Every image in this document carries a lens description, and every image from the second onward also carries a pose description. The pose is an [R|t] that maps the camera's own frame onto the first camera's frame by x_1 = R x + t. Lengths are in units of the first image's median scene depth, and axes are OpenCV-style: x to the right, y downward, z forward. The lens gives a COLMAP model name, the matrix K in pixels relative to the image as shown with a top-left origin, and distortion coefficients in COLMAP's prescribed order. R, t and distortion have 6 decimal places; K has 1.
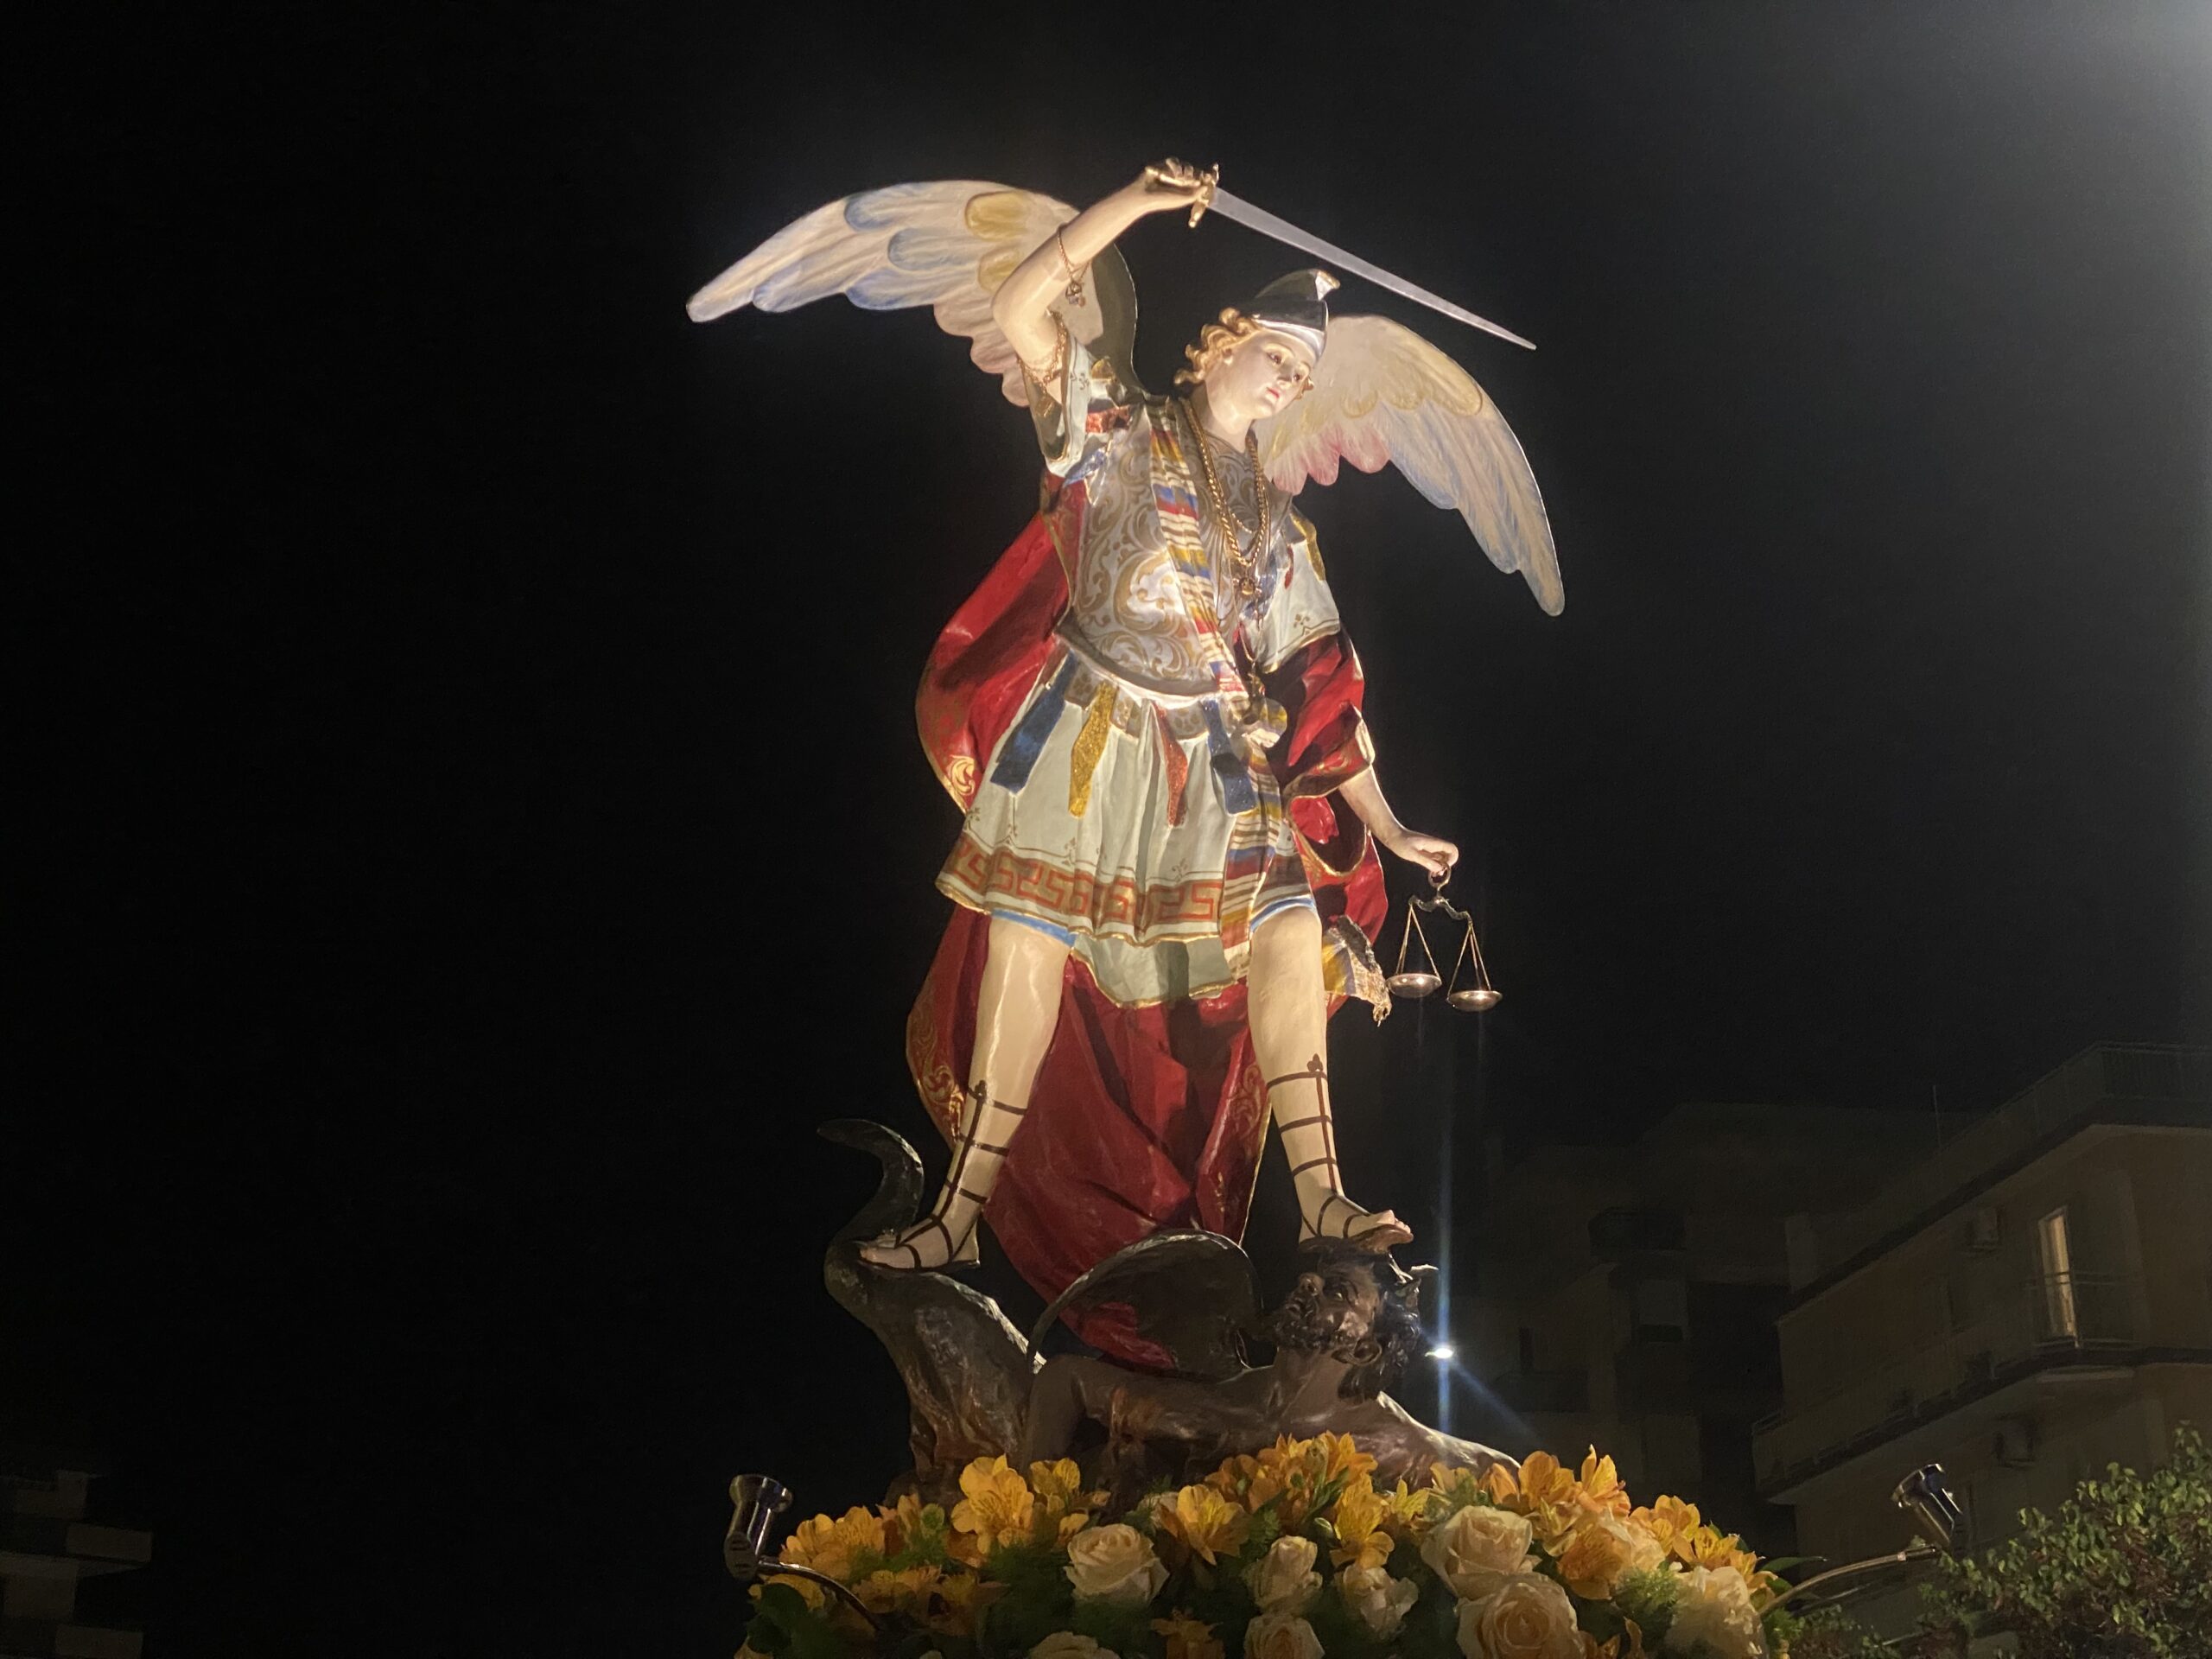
lens RADIAL K [[3257.8, 0, 1103.3], [0, 3257.8, 775.7], [0, 0, 1]] dist [0.122823, 0.019175]
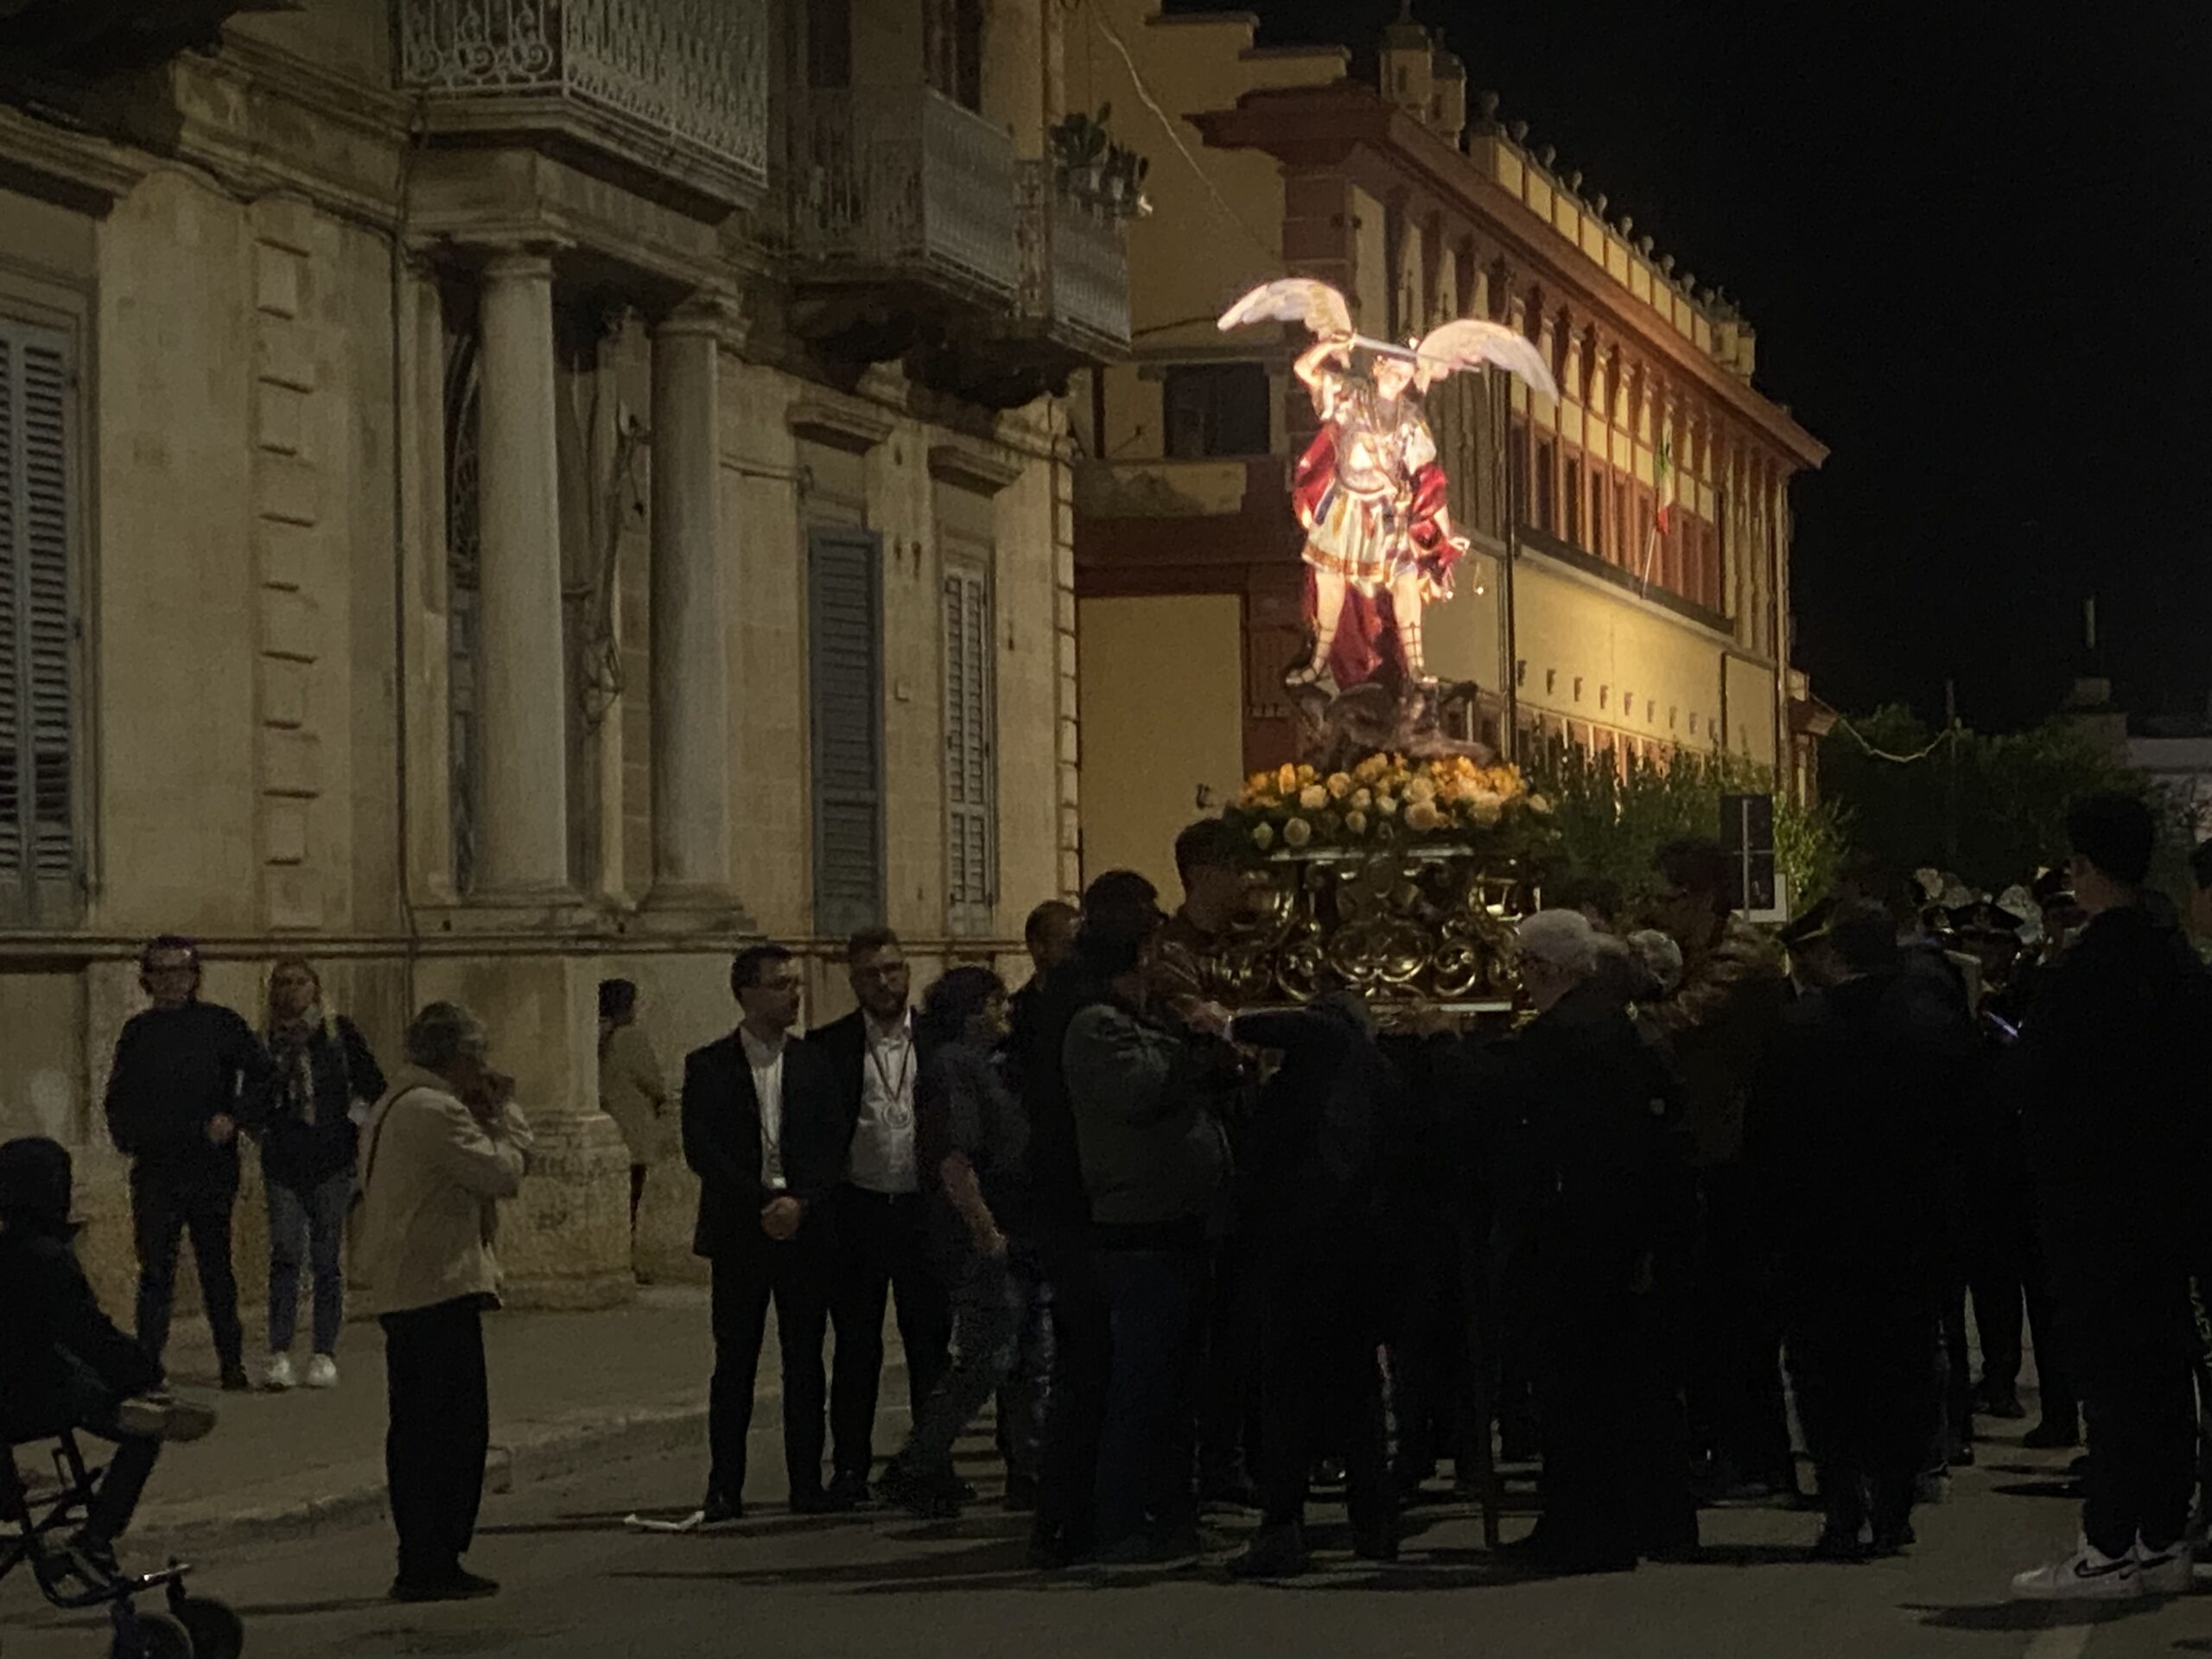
lens RADIAL K [[6943.6, 0, 1106.0], [0, 6943.6, 829.5], [0, 0, 1]] dist [0.012944, 1.187995]
pose [[0.935386, -0.001621, -0.353624, 1.990217], [0.123641, 0.938375, 0.322746, -1.770040], [0.331309, -0.345614, 0.877944, -4.613927]]
